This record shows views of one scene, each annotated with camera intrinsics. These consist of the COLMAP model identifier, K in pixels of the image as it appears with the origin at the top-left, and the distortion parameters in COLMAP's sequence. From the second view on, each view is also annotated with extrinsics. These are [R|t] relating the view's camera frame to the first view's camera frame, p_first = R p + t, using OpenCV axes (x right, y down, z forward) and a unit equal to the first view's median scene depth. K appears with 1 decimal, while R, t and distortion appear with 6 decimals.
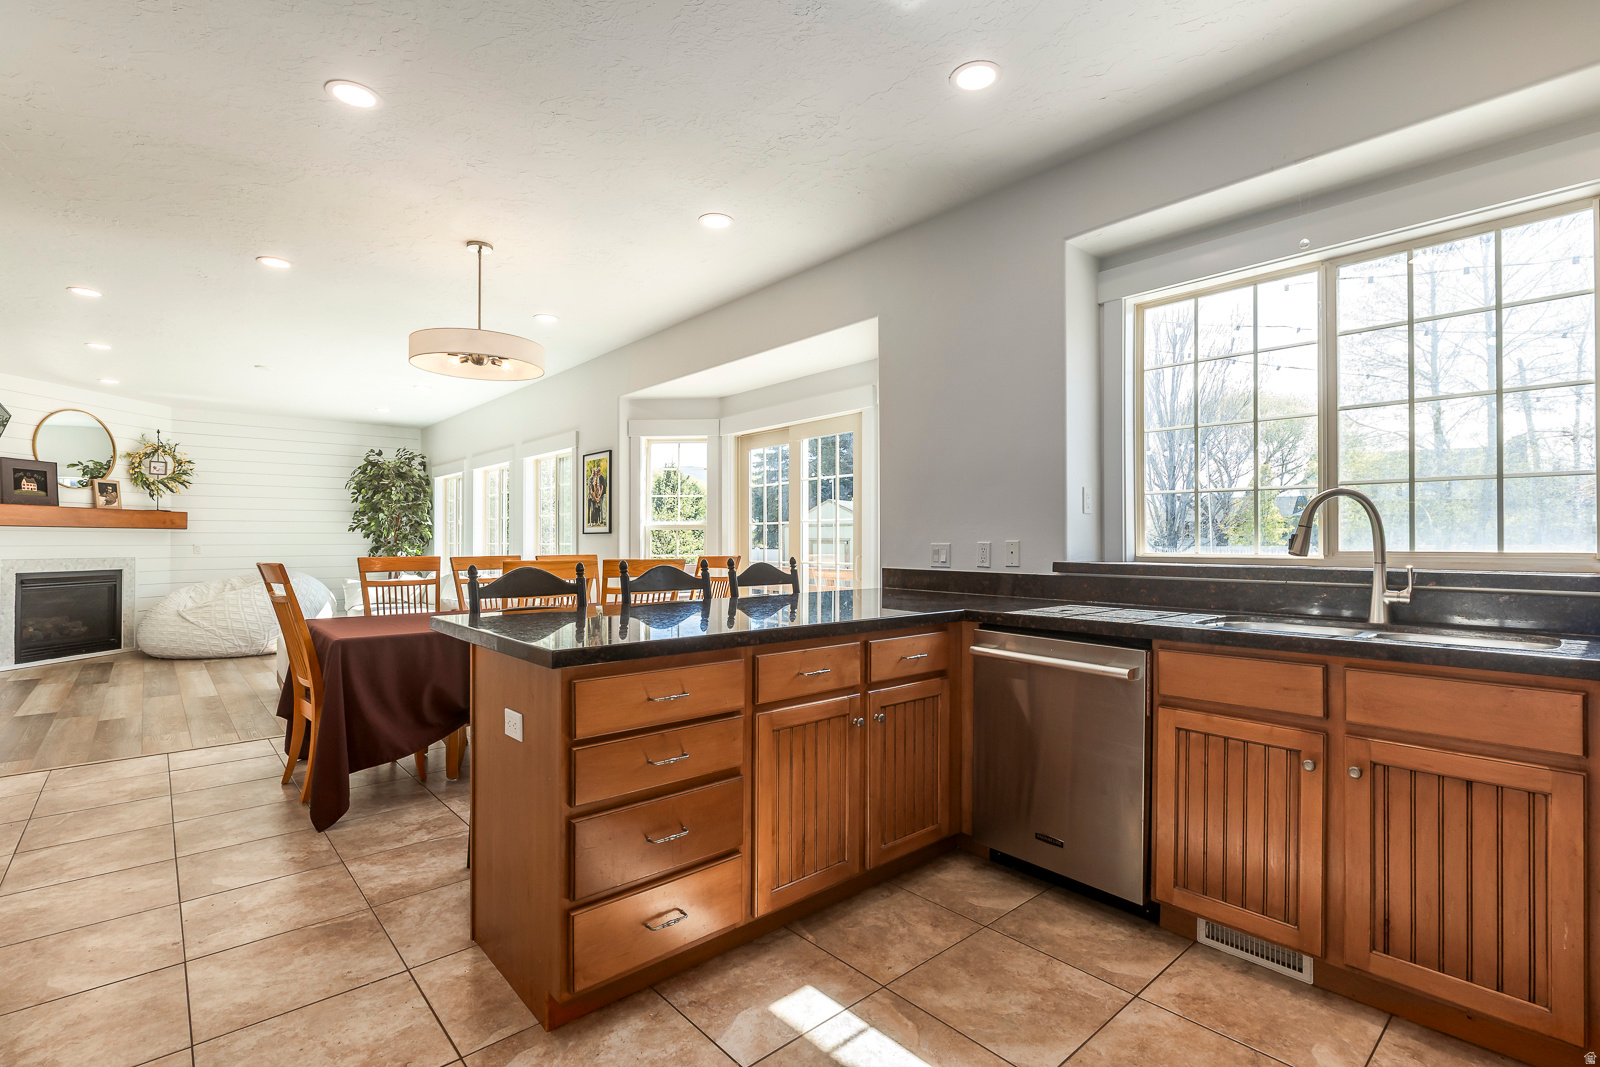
lens RADIAL K [[737.2, 0, 800.0], [0, 737.2, 533.5], [0, 0, 1]] dist [0.000005, 0.000022]
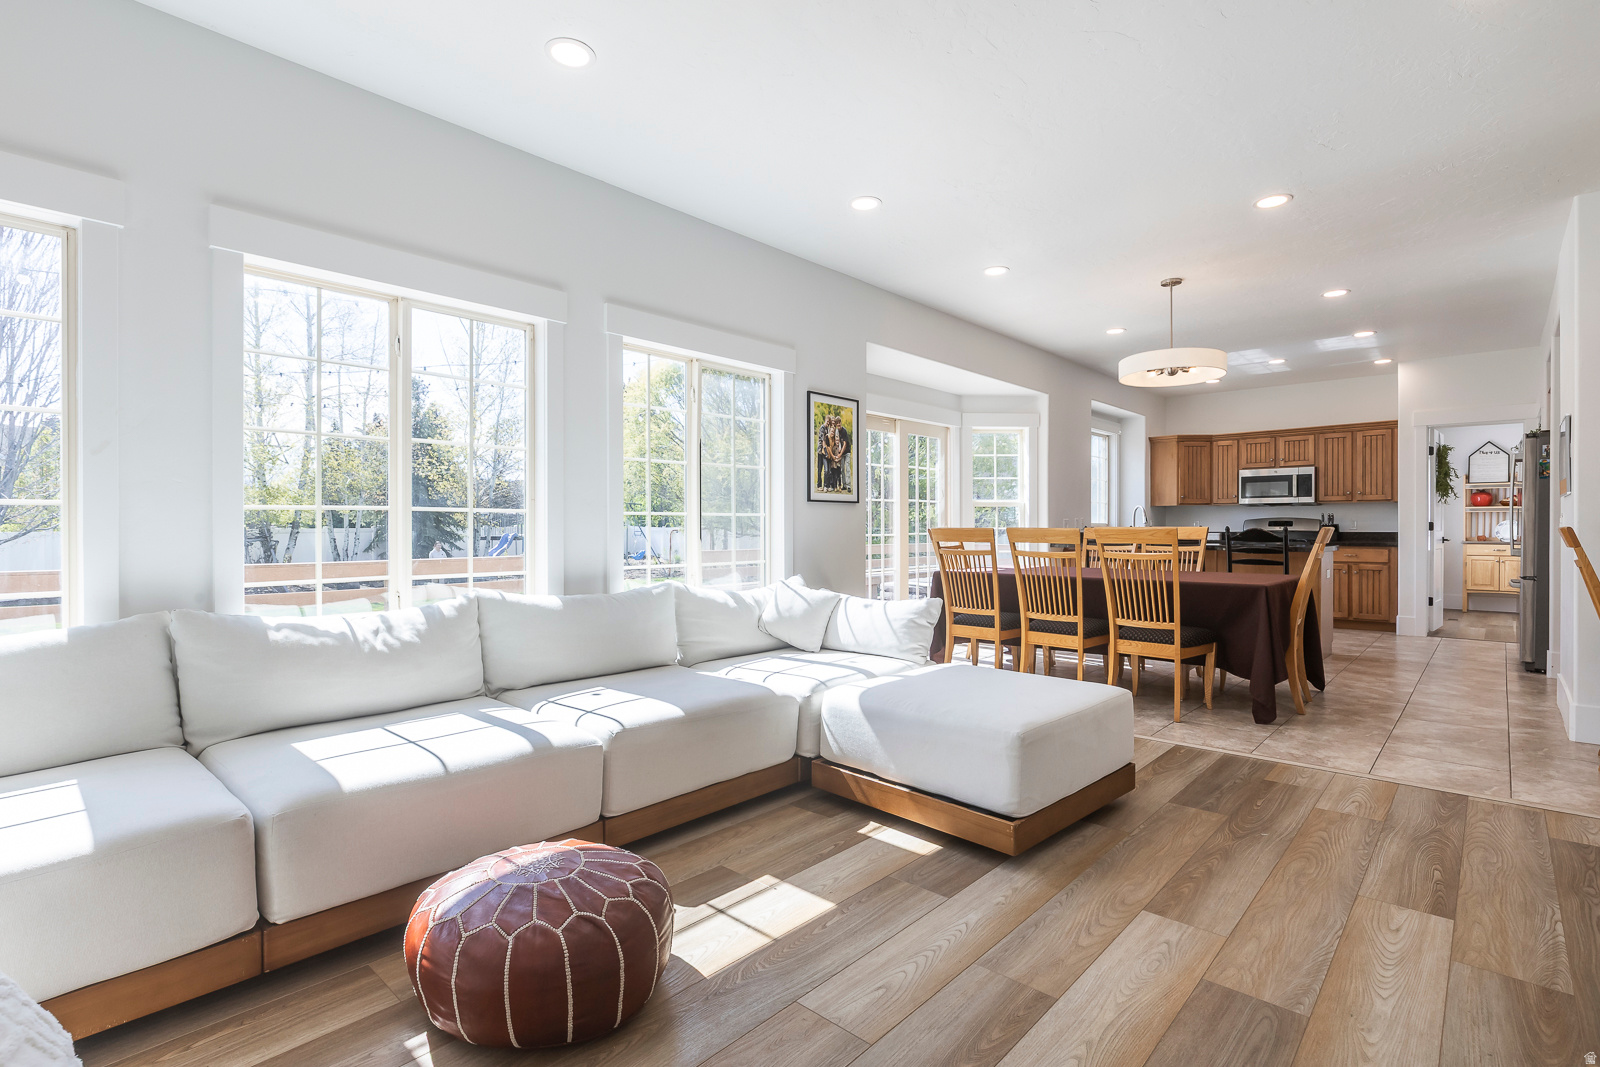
lens RADIAL K [[762.3, 0, 800.0], [0, 762.3, 533.5], [0, 0, 1]] dist [-0.003240, -0.000772]
pose [[-0.102289, -0.004821, 0.994743, -0.831109], [-0.007873, 0.999961, 0.004037, 0.023358], [-0.994724, -0.007419, -0.102323, 0.876347]]
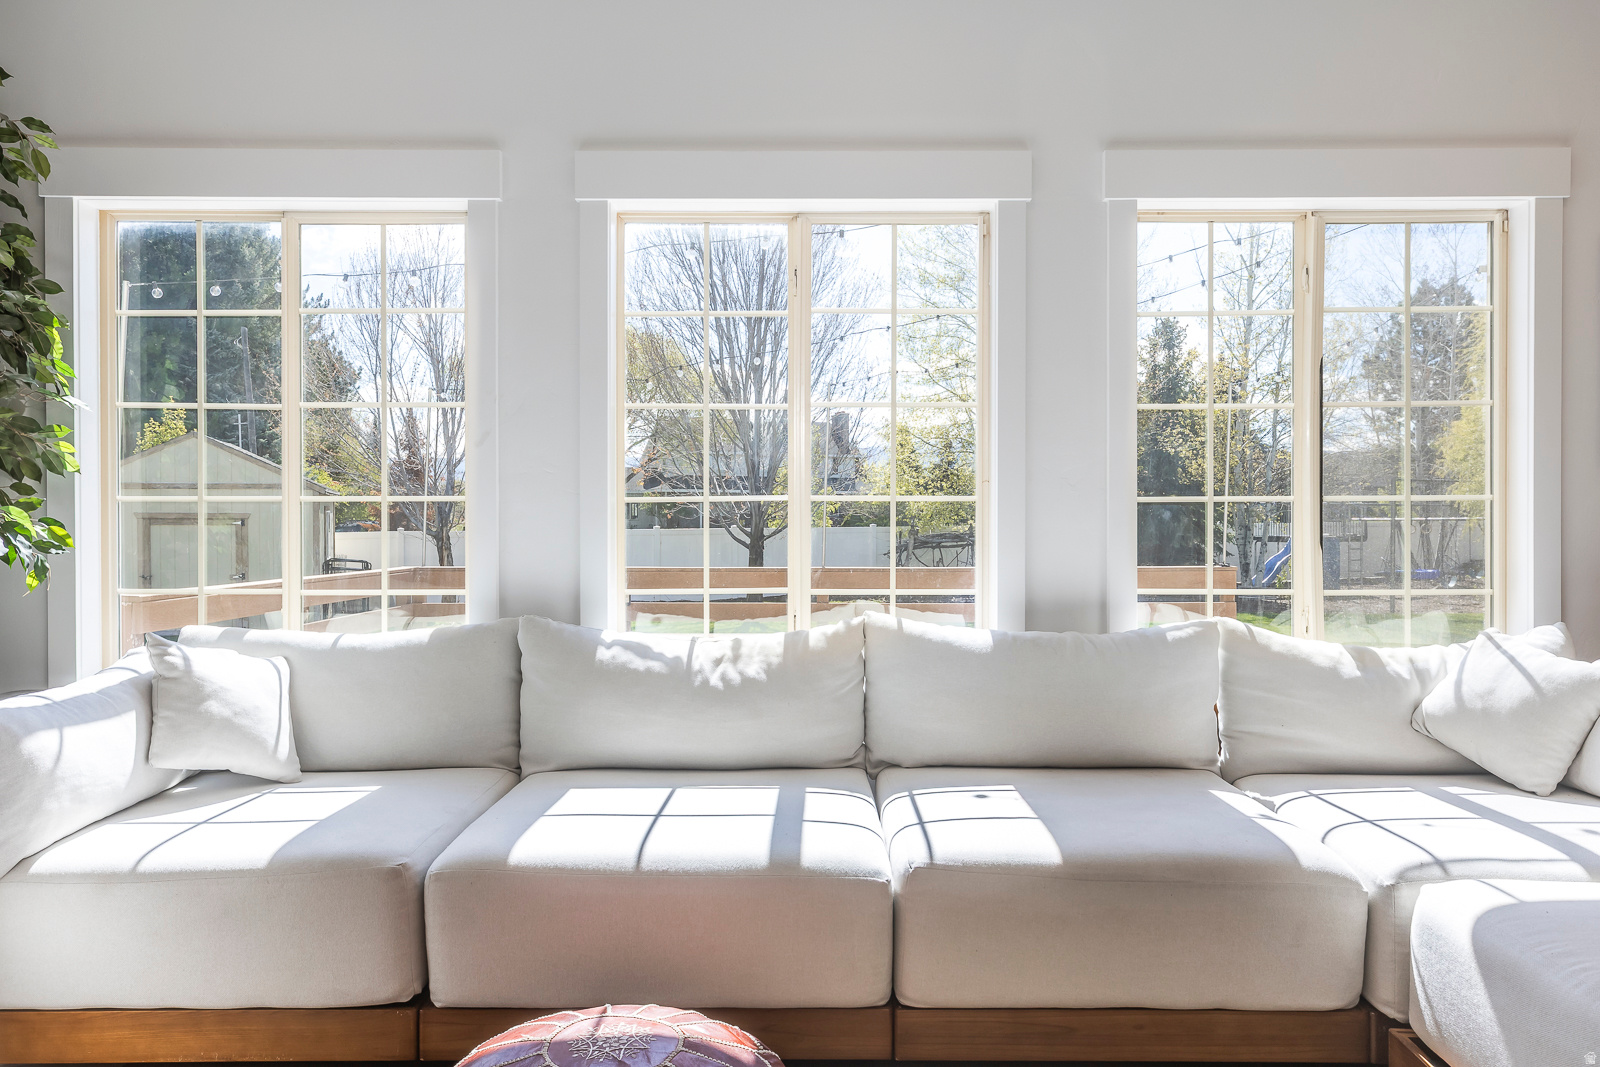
lens RADIAL K [[1096.3, 0, 800.2], [0, 1096.3, 523.7], [0, 0, 1]] dist [0.015594, -0.001557]
pose [[0.663336, 0.002520, 0.748317, -0.736427], [-0.007878, 0.999962, 0.003616, 0.022178], [-0.748280, -0.008294, 0.663331, 0.766549]]
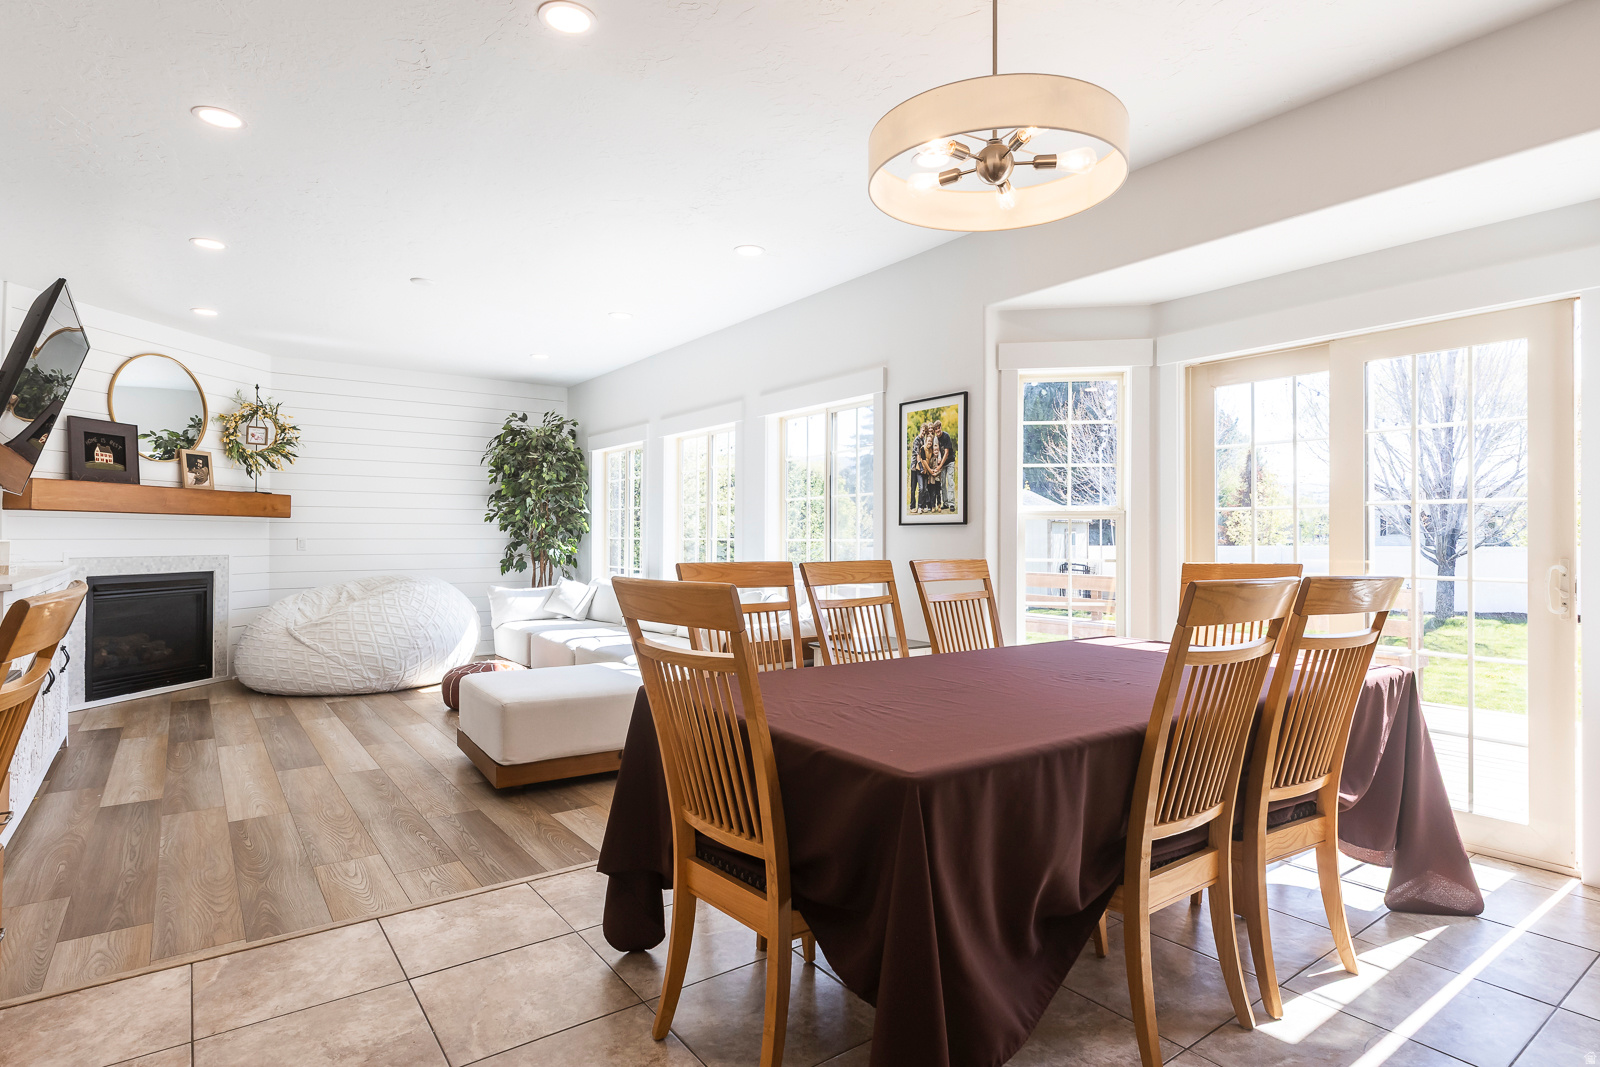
lens RADIAL K [[836.6, 0, 808.2], [0, 836.6, 531.8], [0, 0, 1]] dist [-0.001575, 0.000963]
pose [[0.996470, 0.004483, -0.083825, -0.252705], [-0.004157, 0.999983, 0.004058, 0.002957], [0.083841, -0.003696, 0.996472, 0.210778]]
